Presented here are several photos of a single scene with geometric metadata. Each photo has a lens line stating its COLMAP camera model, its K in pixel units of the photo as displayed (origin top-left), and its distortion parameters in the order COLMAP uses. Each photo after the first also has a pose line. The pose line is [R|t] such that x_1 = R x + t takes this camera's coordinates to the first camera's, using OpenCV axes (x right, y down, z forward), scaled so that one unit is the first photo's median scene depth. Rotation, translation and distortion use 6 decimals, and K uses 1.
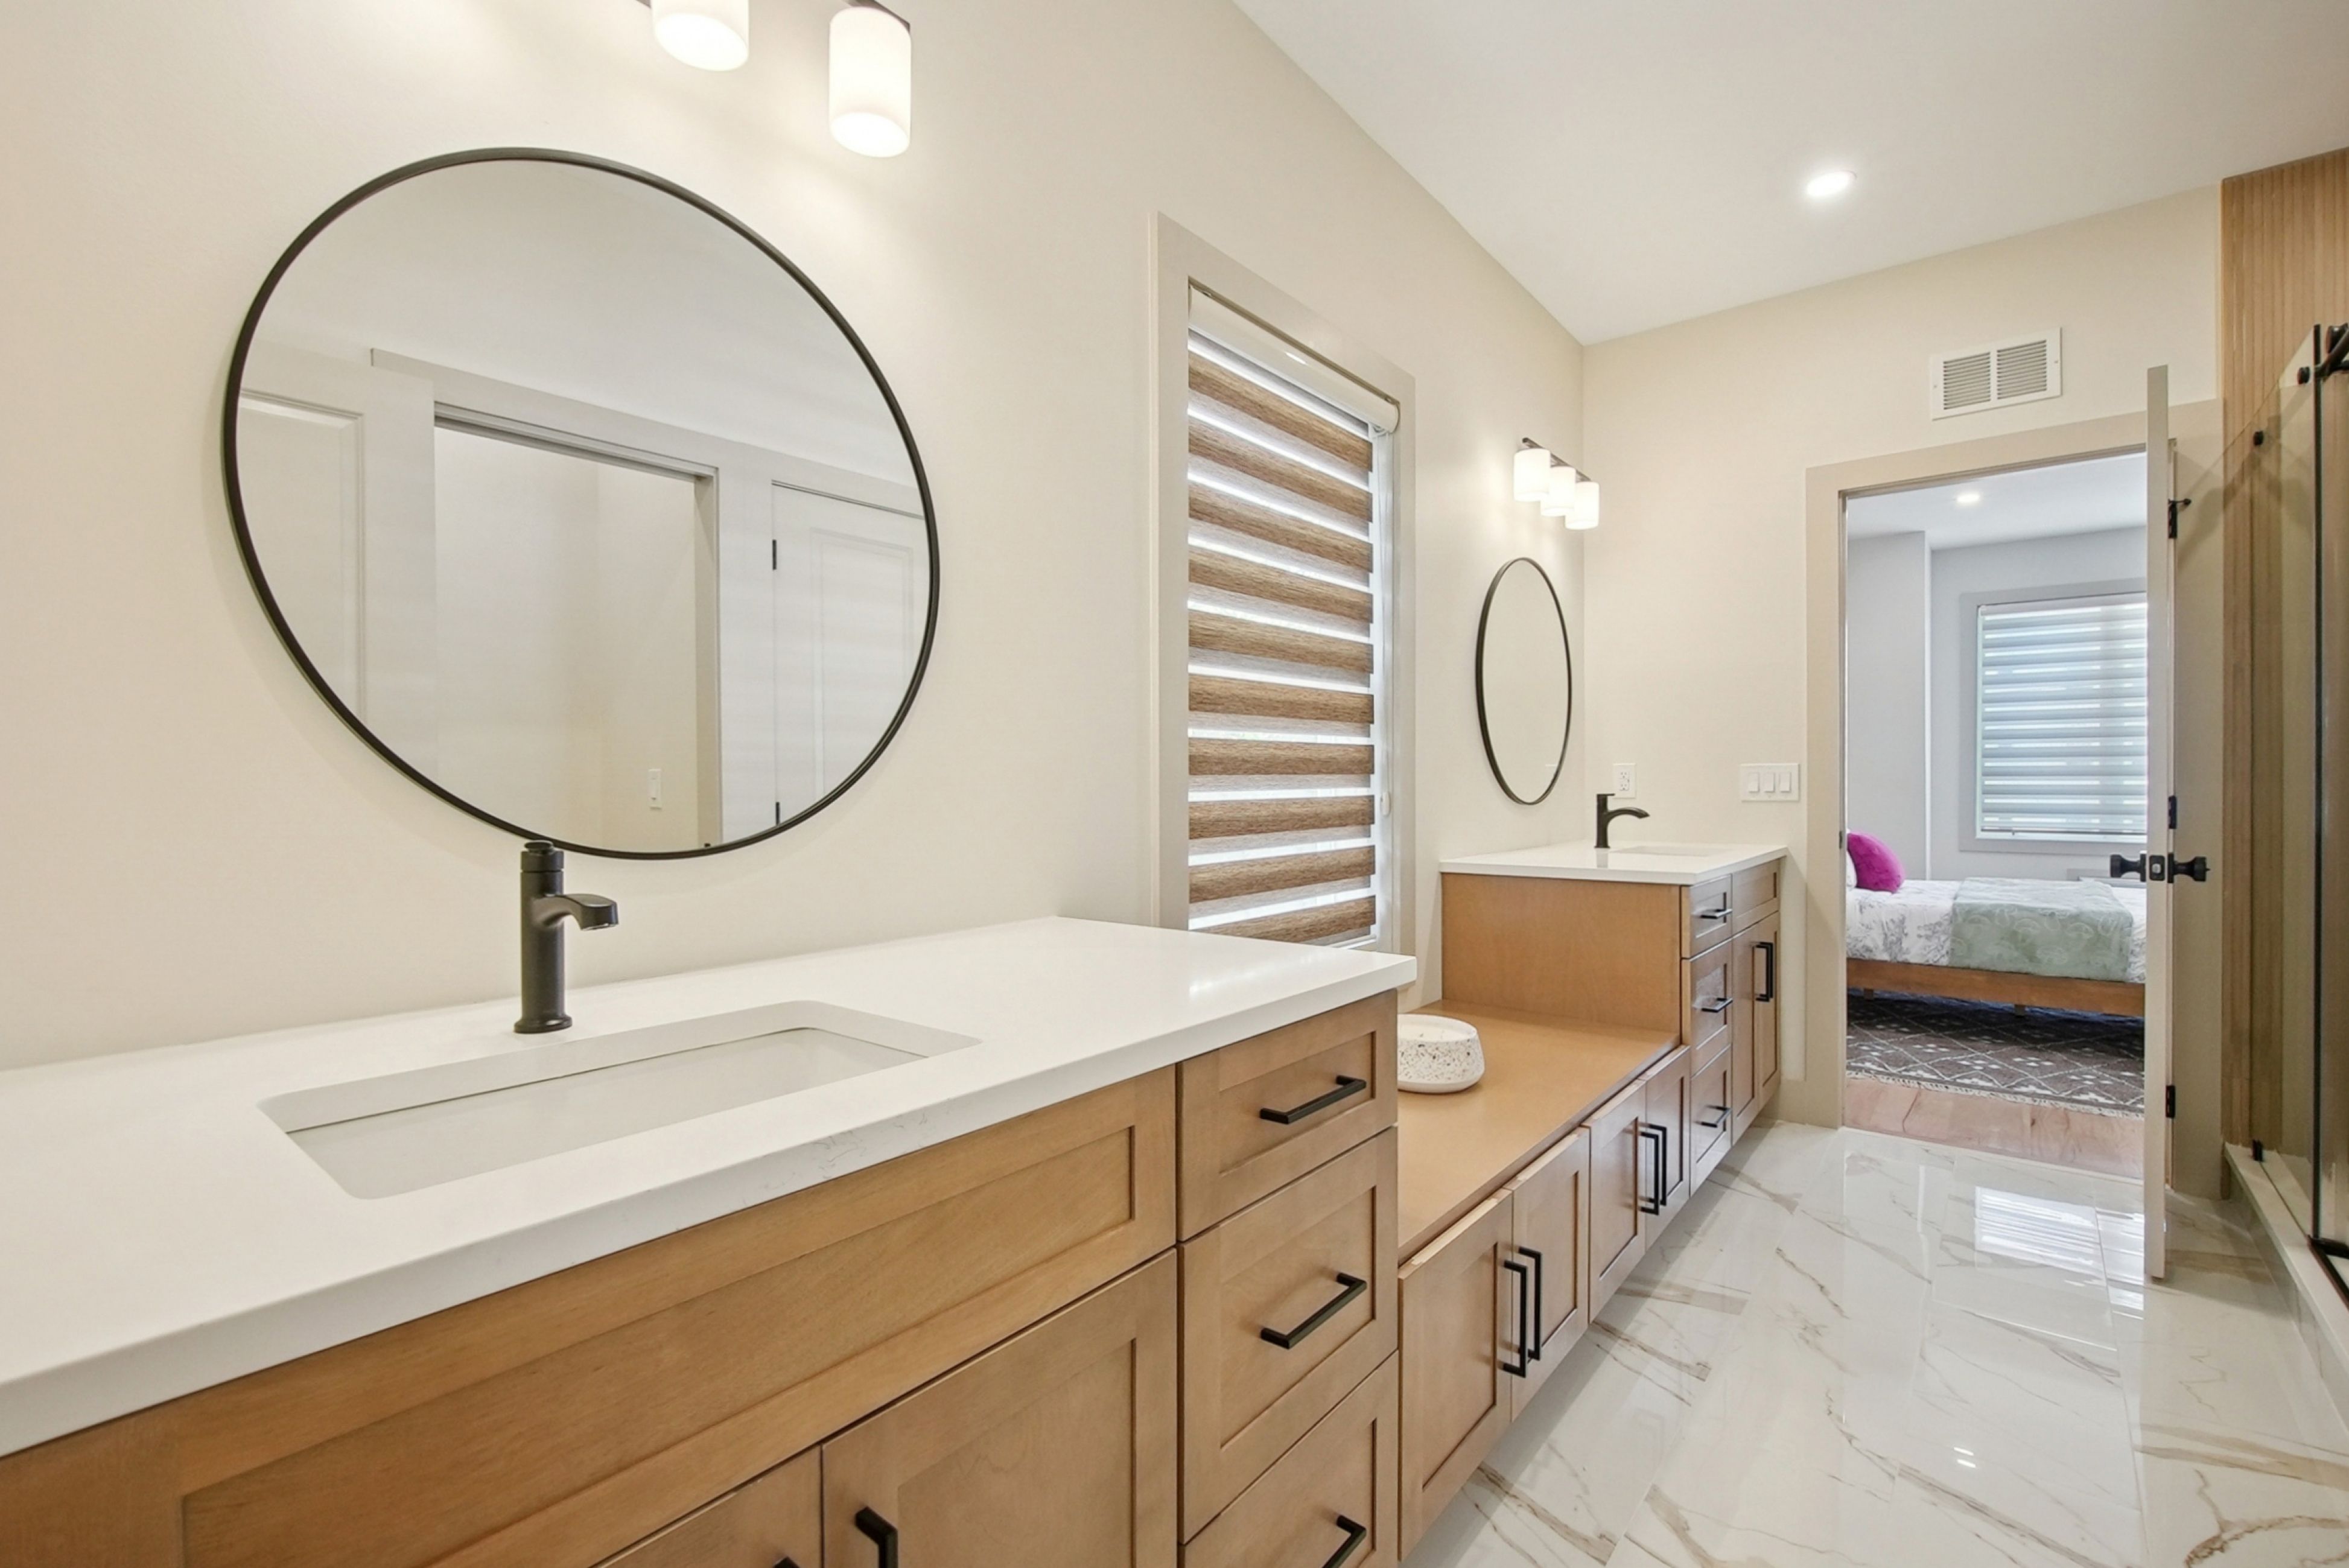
lens RADIAL K [[990.1, 0, 1166.8], [0, 990.1, 778.0], [0, 0, 1]] dist [-0.033242, 0.005787]
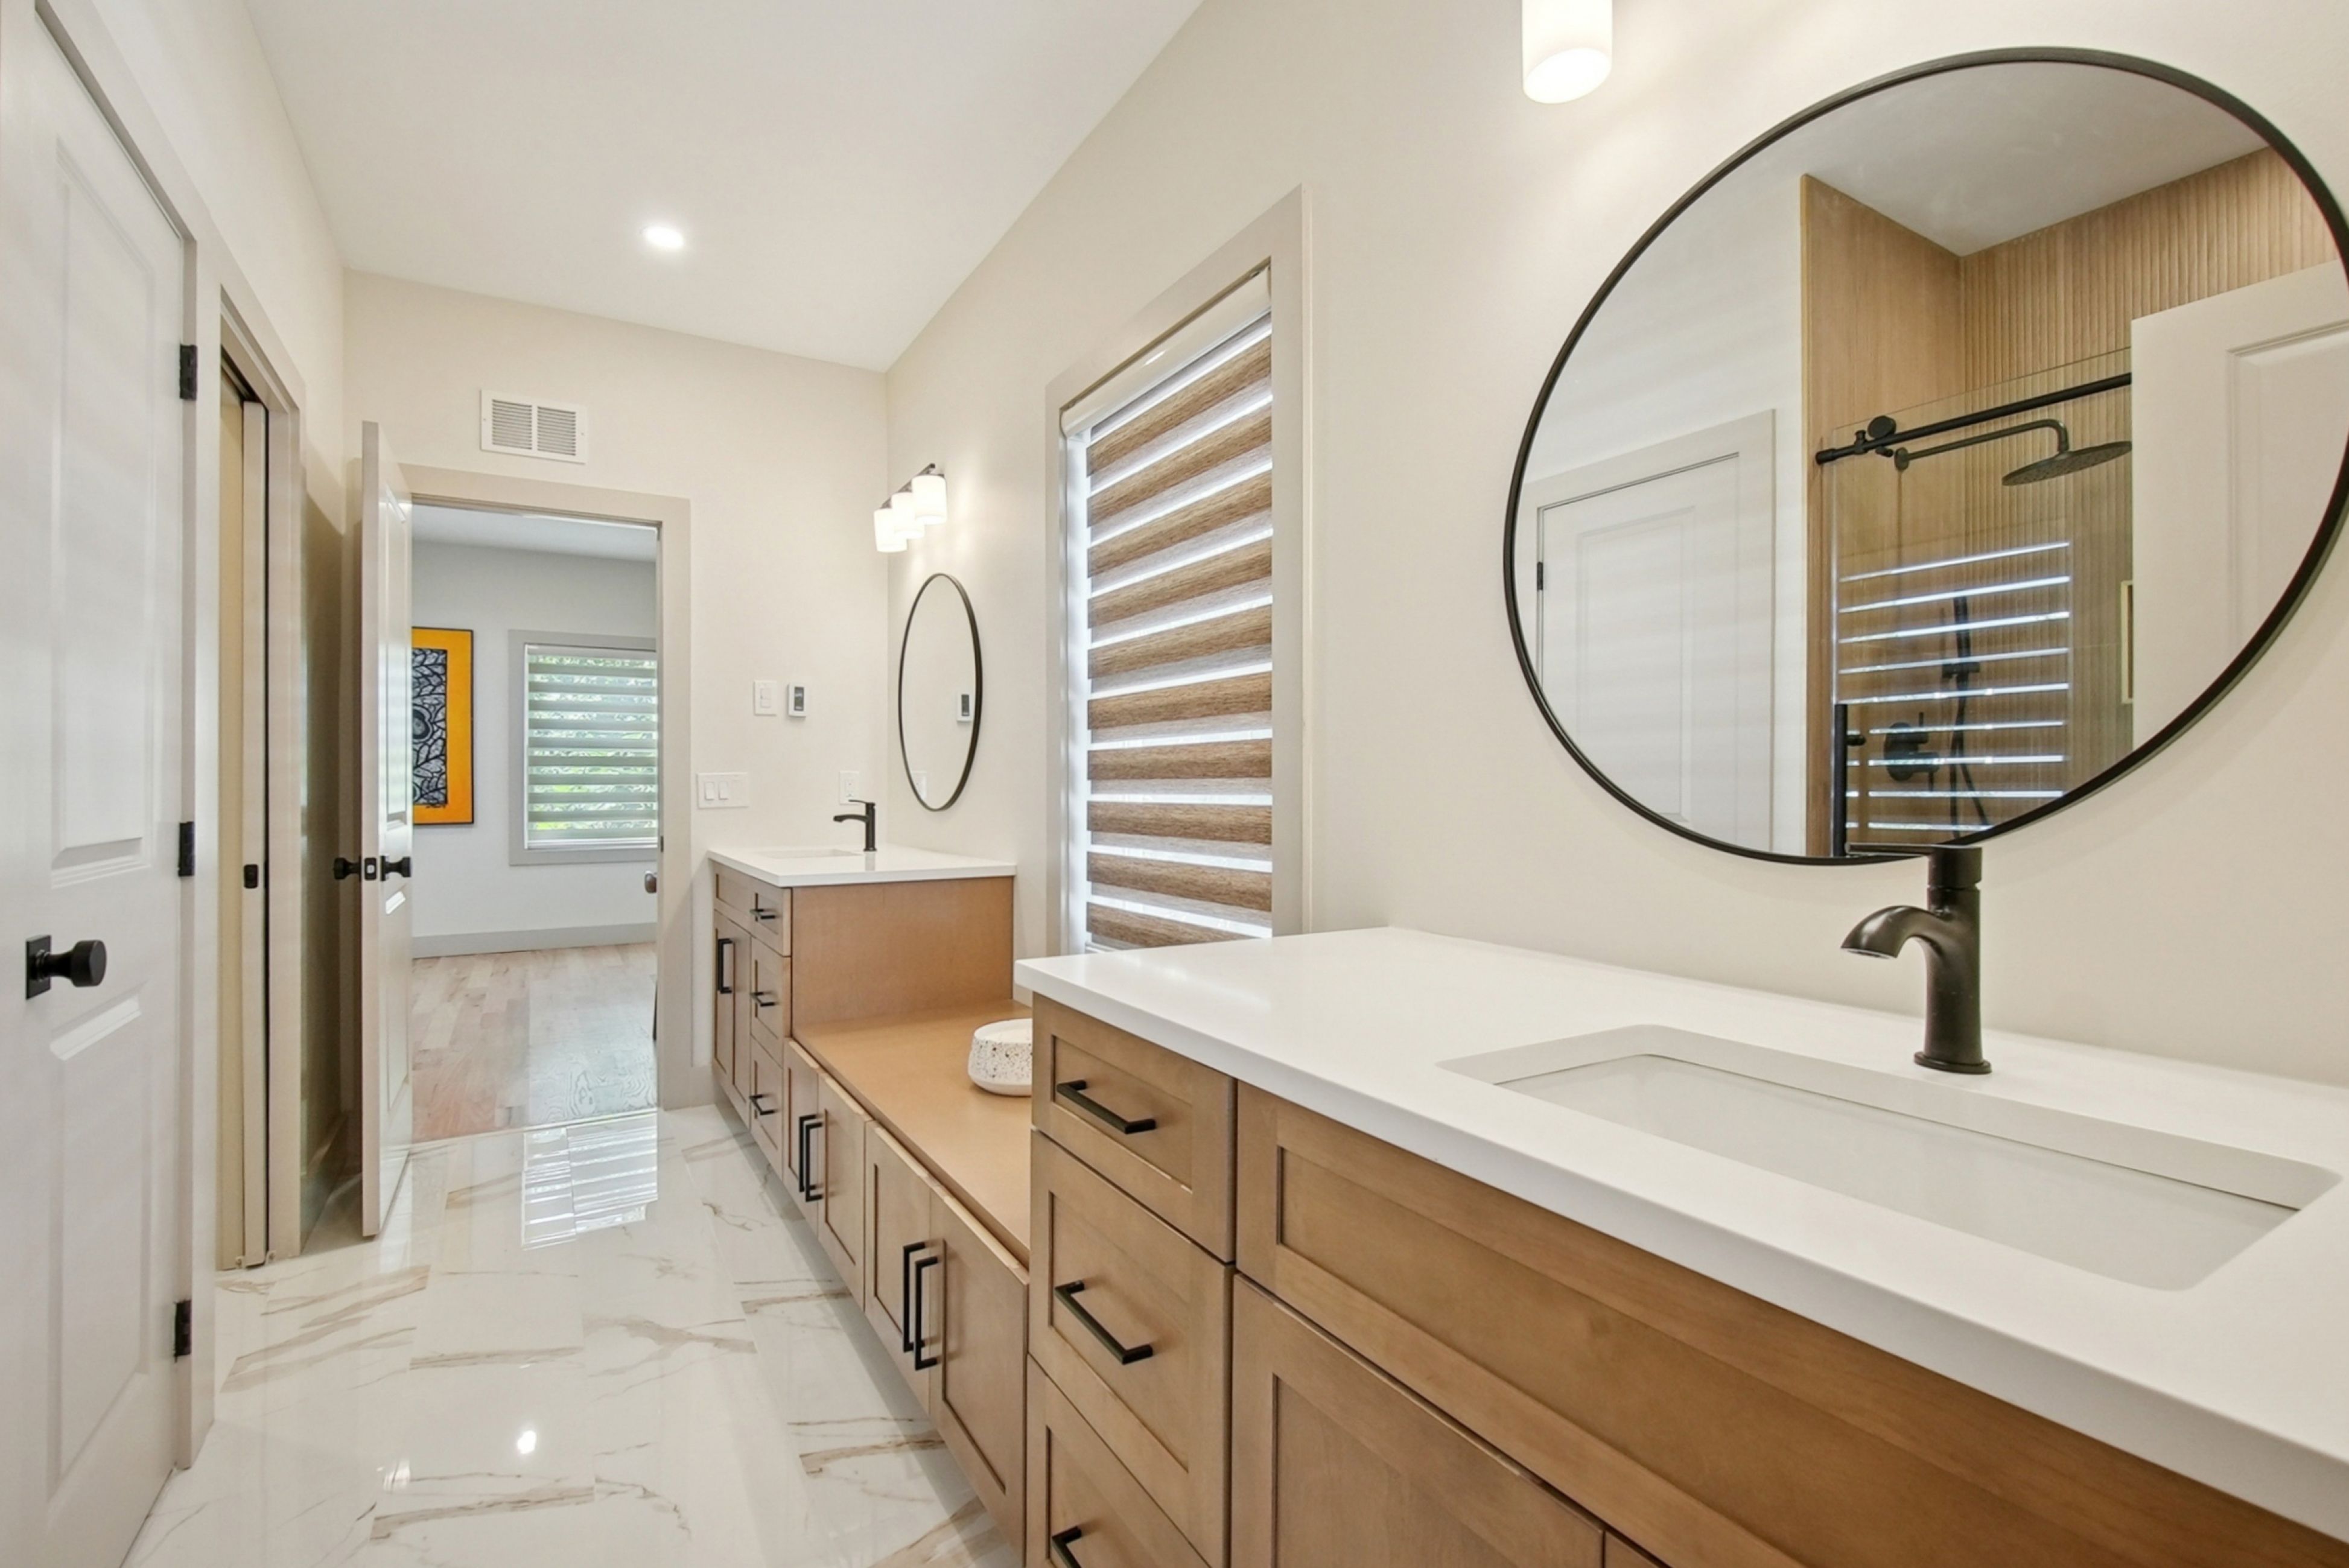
lens RADIAL K [[1028.4, 0, 1136.0], [0, 1028.4, 775.1], [0, 0, 1]] dist [-0.014549, 0.000041]
pose [[-0.322466, -0.009474, -0.946534, 1.108495], [-0.001685, 0.999954, -0.009435, 0.002508], [0.946580, -0.001447, -0.322467, 1.311372]]
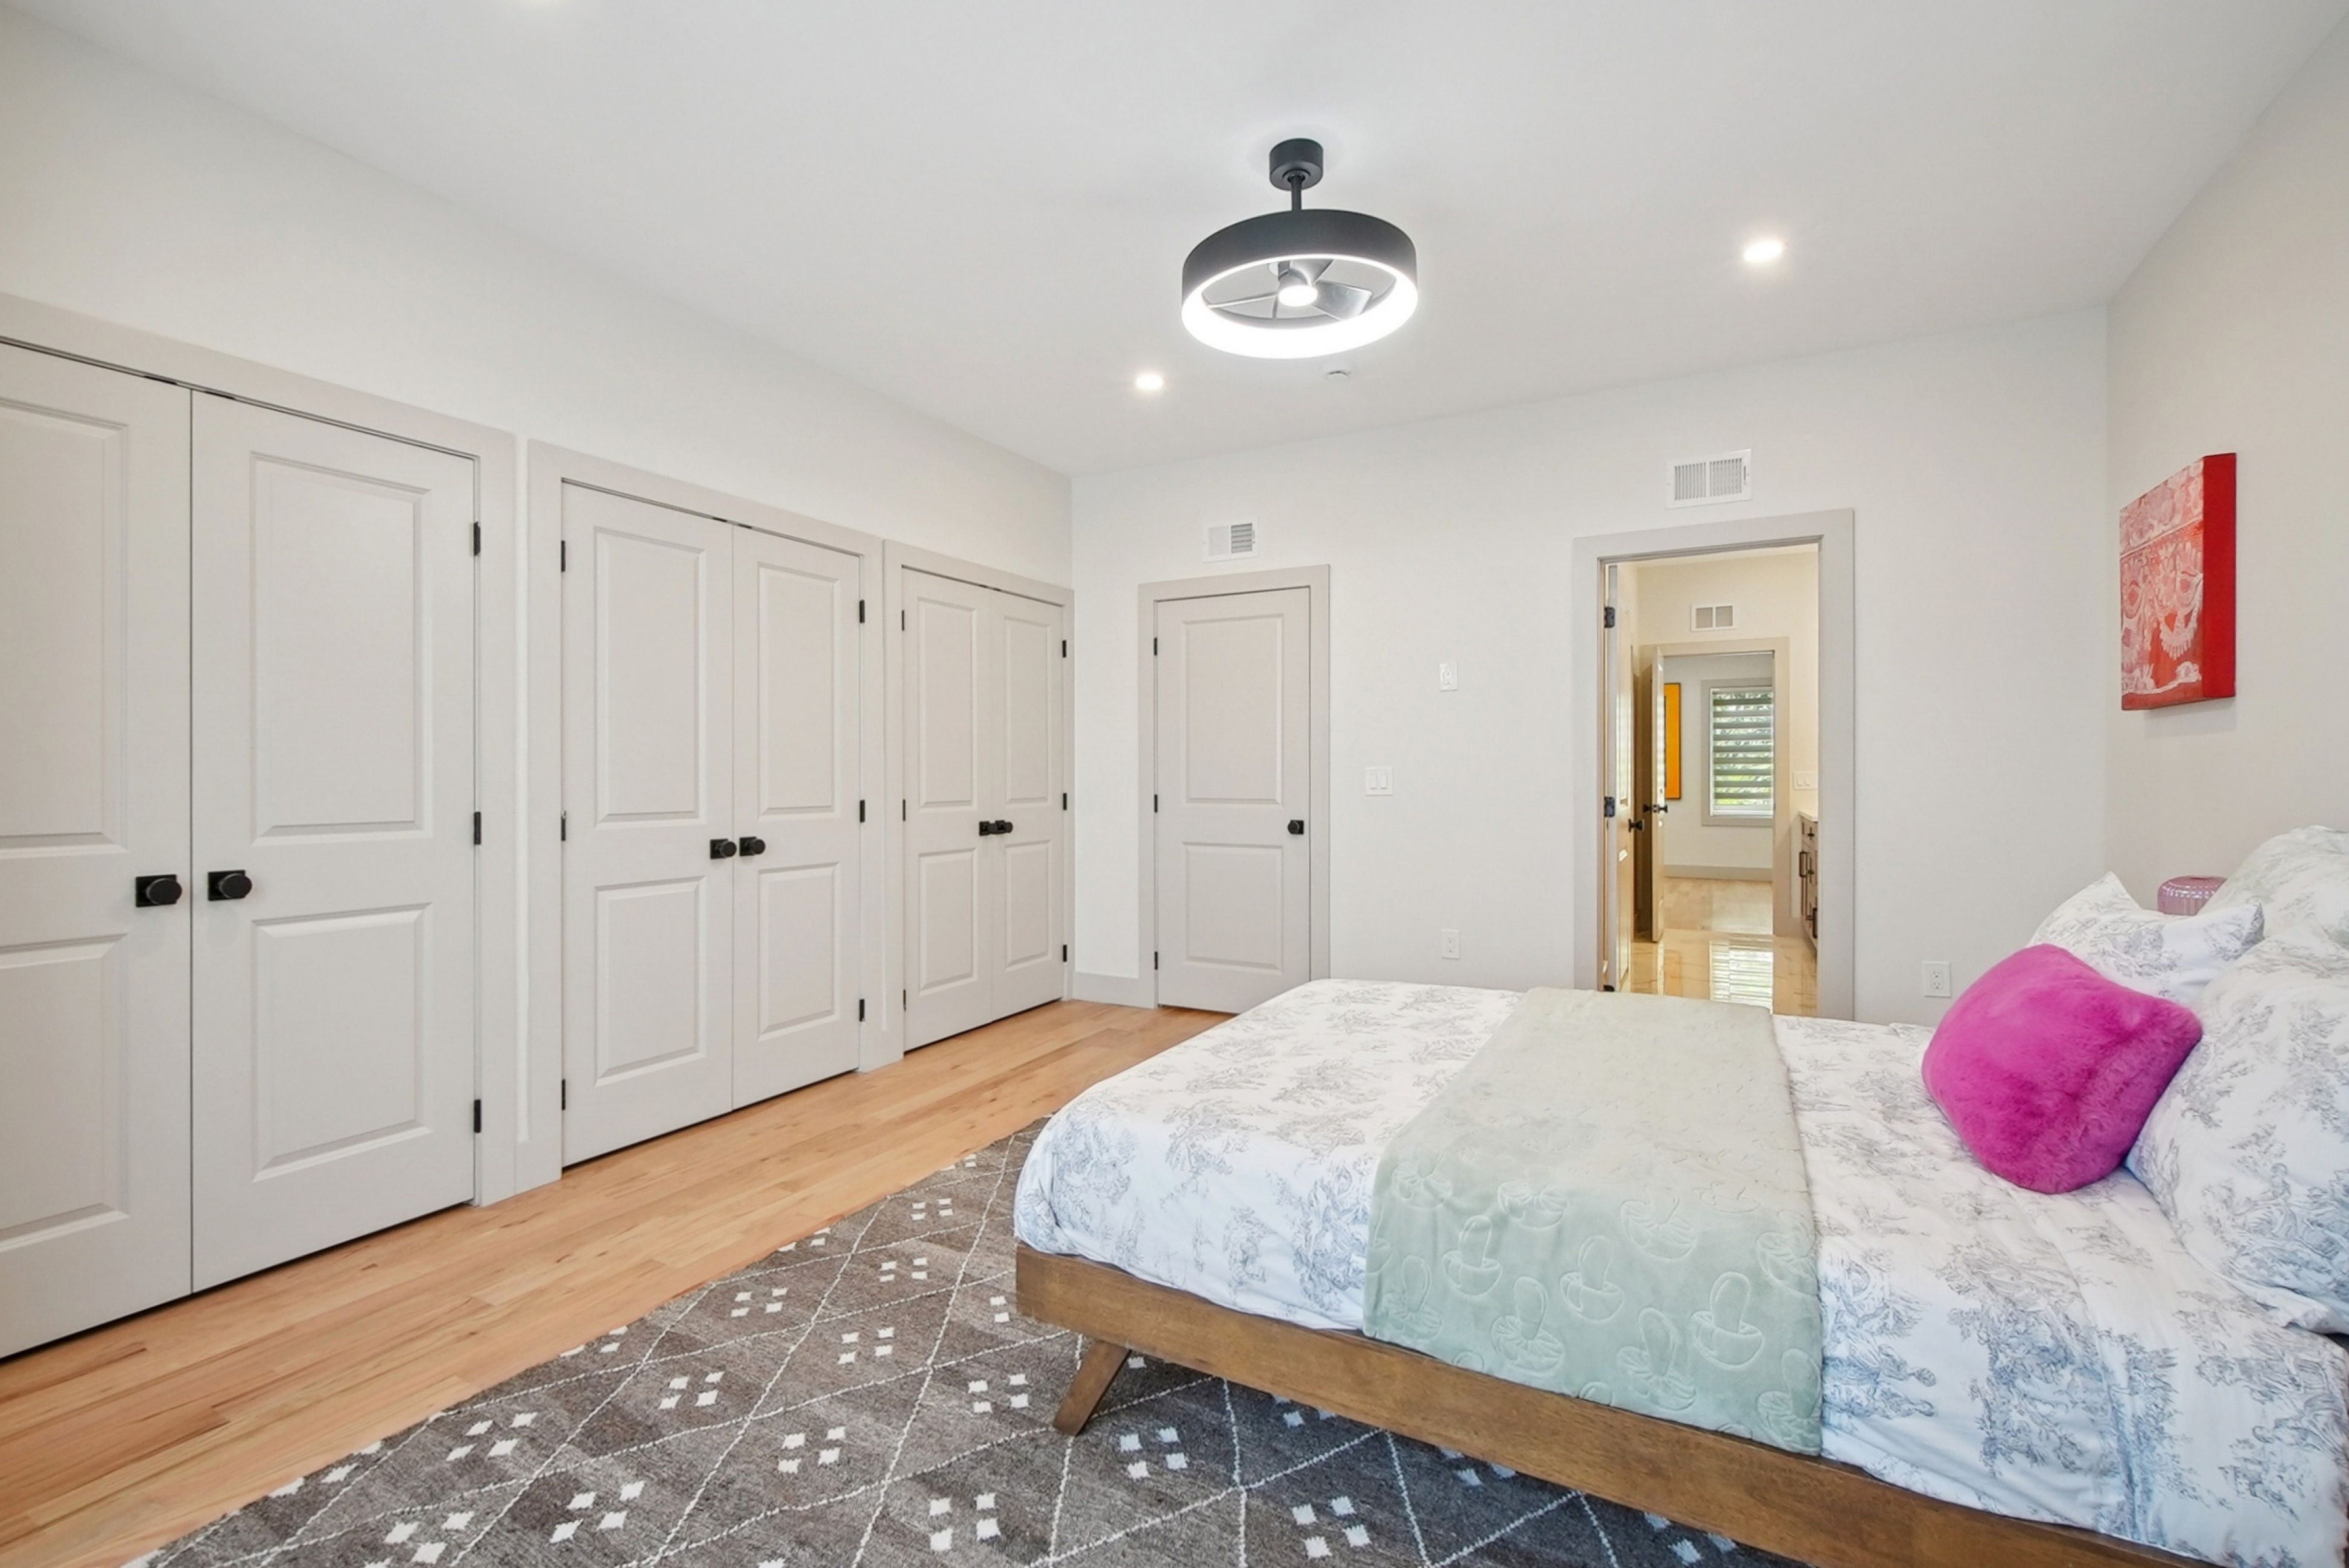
lens RADIAL K [[1038.7, 0, 1159.7], [0, 1038.7, 779.3], [0, 0, 1]] dist [0.000736, -0.000002]
pose [[-0.977247, -0.001411, -0.212101, 2.400573], [-0.003425, 0.999952, 0.009128, -0.012761], [0.212078, 0.009647, -0.977205, 2.848457]]
